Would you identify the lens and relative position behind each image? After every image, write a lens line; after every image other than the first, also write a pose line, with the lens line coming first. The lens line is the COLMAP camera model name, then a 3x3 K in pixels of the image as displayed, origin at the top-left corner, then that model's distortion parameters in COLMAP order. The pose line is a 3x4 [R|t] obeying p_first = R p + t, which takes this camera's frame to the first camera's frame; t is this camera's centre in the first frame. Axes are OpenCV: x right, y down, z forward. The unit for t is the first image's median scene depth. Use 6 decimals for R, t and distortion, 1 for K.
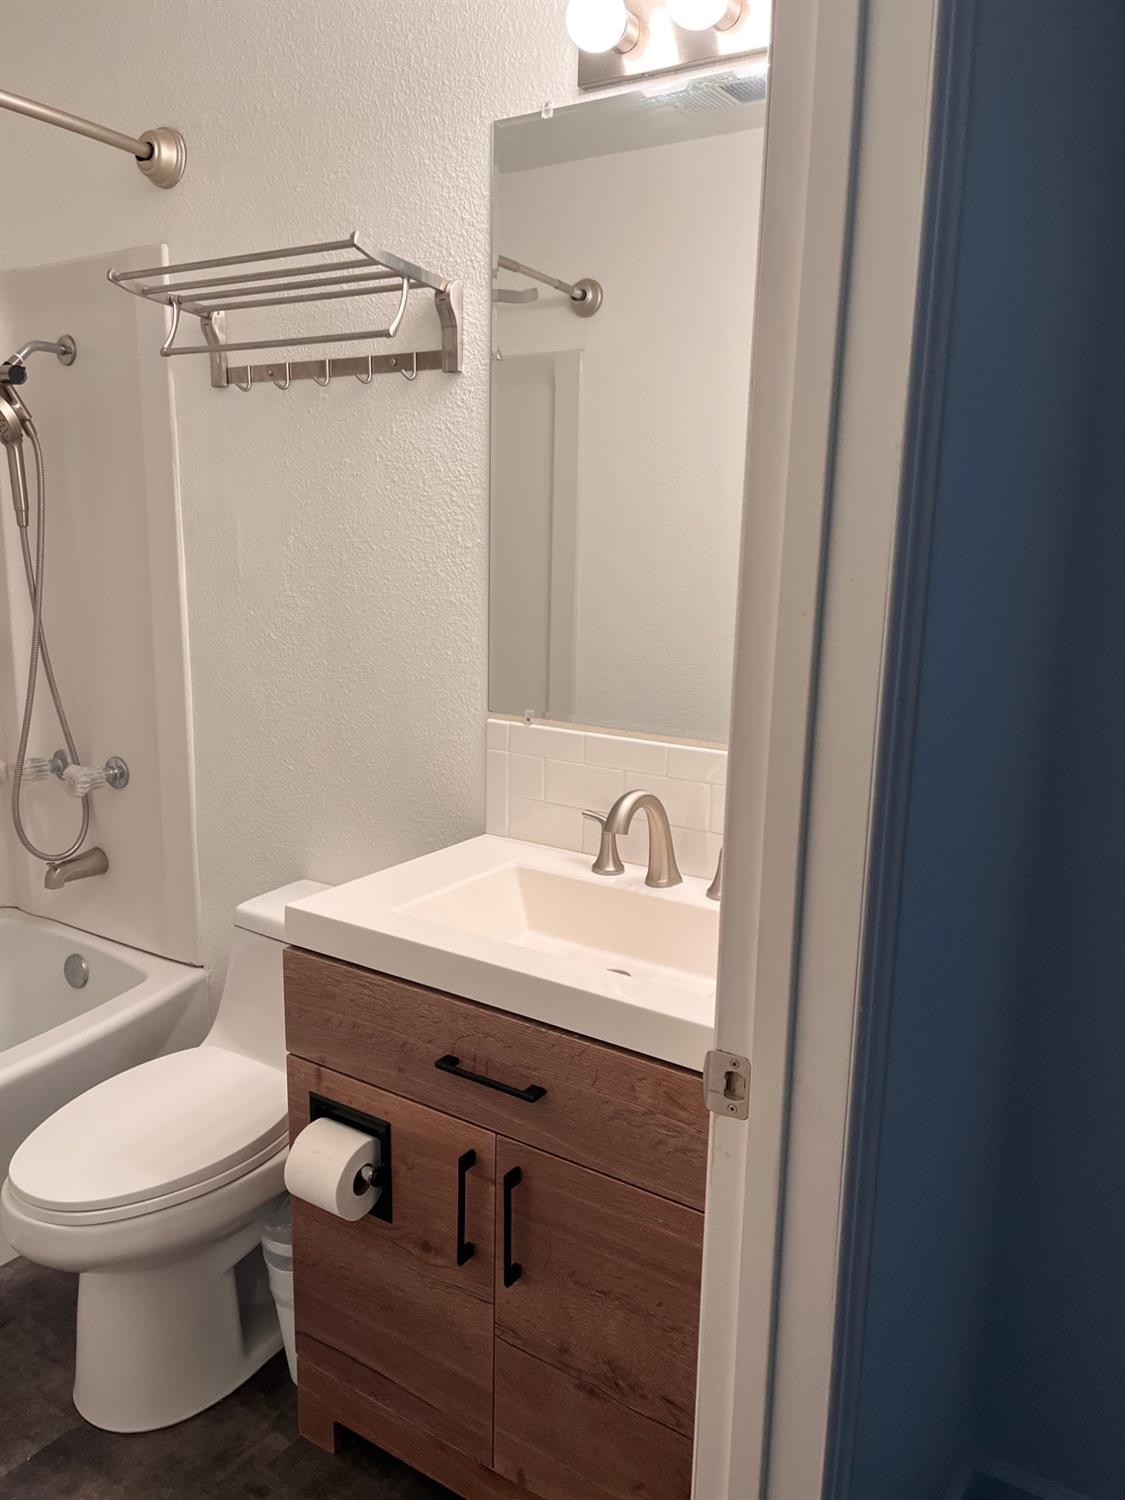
lens RADIAL K [[1140.7, 0, 553.8], [0, 1140.7, 771.0], [0, 0, 1]] dist [0.052840, -0.080523]
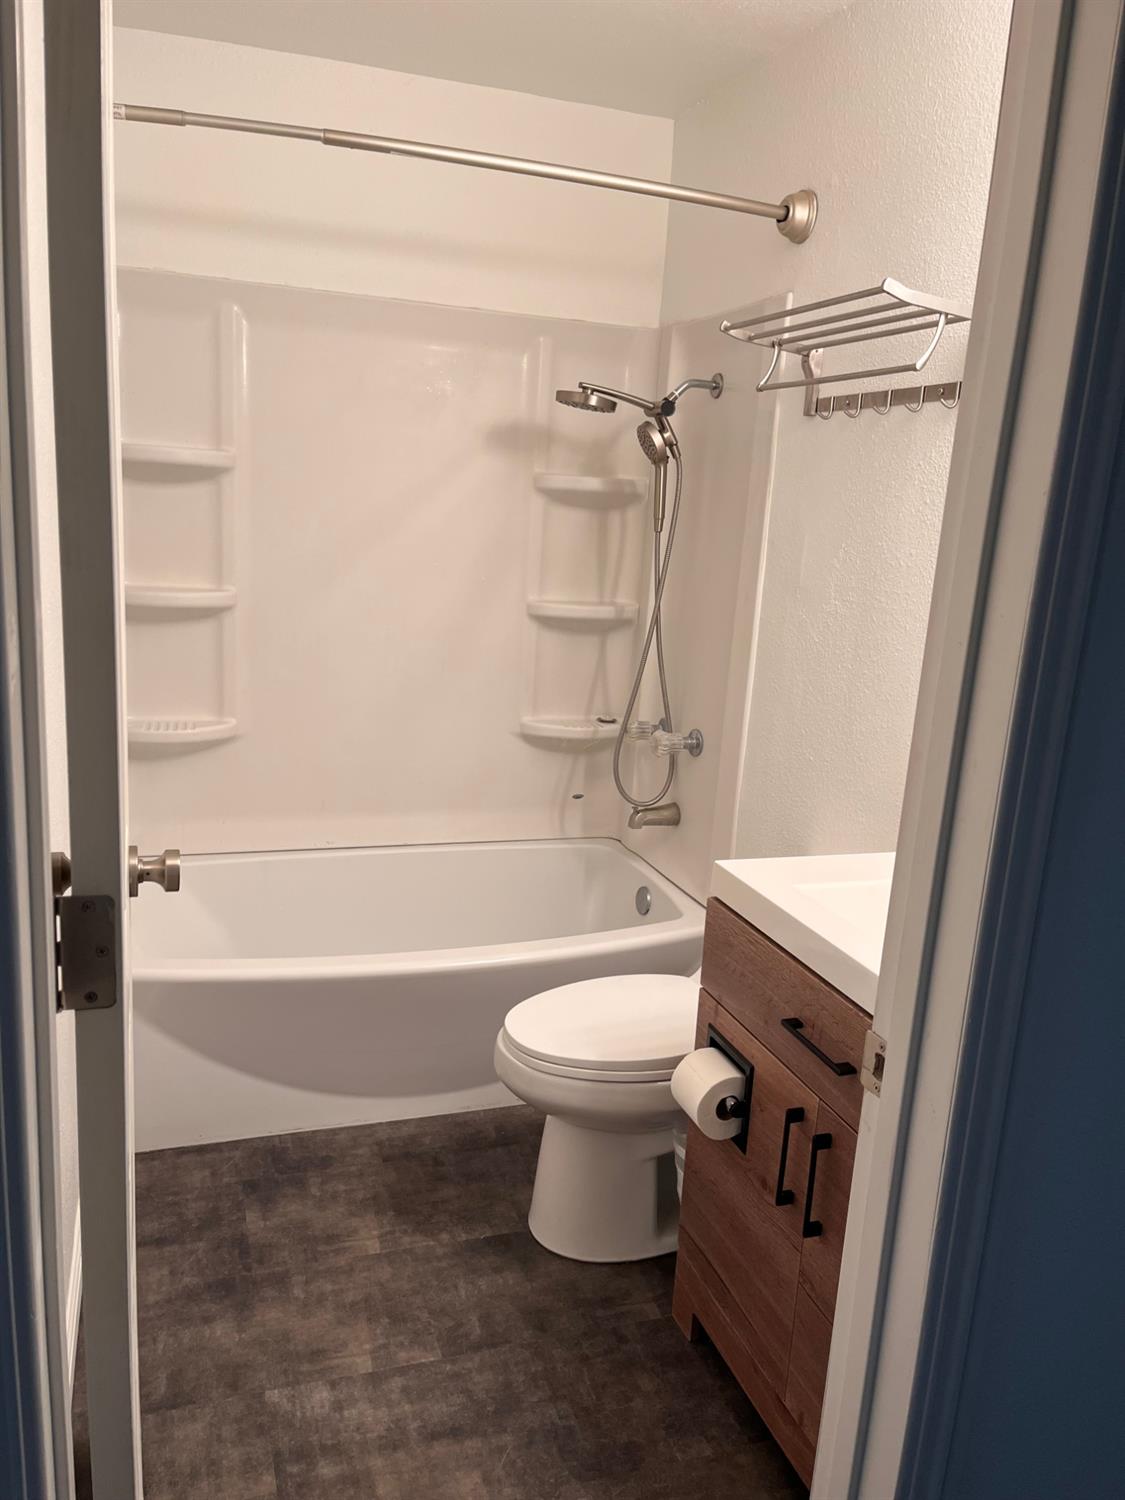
lens RADIAL K [[1140.7, 0, 553.8], [0, 1140.7, 771.0], [0, 0, 1]] dist [0.052840, -0.080523]
pose [[0.794524, 0.165398, -0.584273, 0.238868], [-0.169414, 0.984362, 0.048278, -0.002324], [0.583121, 0.060626, 0.810120, -0.042437]]
